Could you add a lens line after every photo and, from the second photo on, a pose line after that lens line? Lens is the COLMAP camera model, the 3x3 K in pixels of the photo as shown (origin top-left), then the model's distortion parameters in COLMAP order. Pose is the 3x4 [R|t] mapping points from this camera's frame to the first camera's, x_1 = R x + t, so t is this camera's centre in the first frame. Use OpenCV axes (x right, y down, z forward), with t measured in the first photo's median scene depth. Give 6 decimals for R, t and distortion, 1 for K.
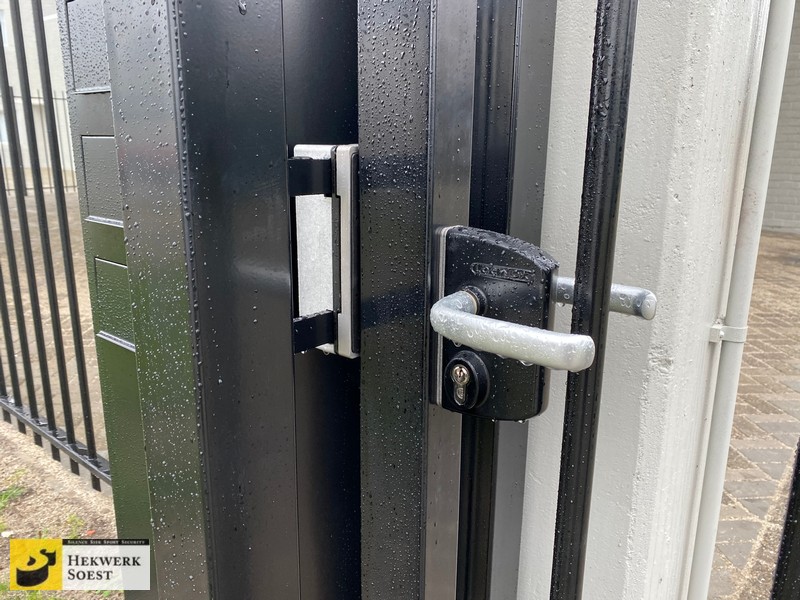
lens RADIAL K [[611.8, 0, 400.0], [0, 611.8, 300.0], [0, 0, 1]] dist [0.011864, 0.003103]
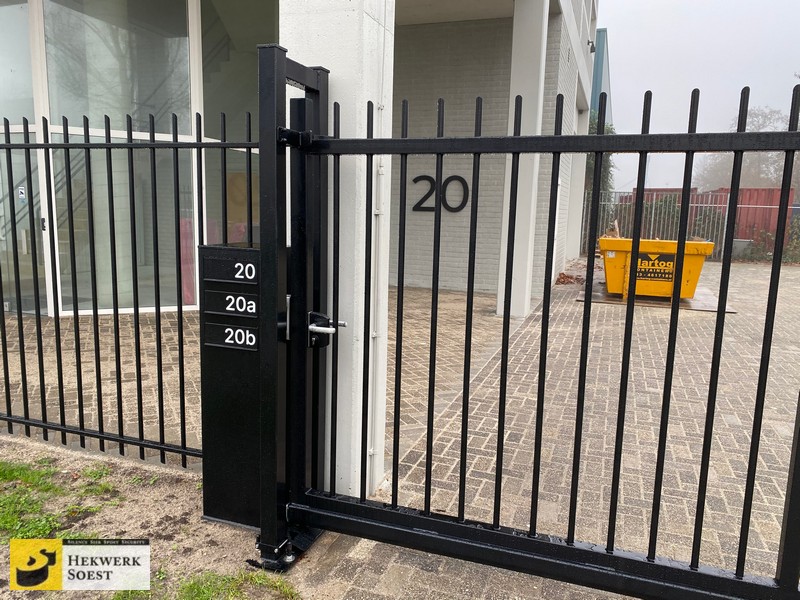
lens RADIAL K [[611.8, 0, 400.0], [0, 611.8, 300.0], [0, 0, 1]] dist [0.011864, 0.003103]
pose [[0.941487, -0.034326, 0.335297, -1.019793], [0.067550, 0.993833, -0.087932, 0.314211], [-0.330211, 0.105436, 0.938000, -4.516505]]
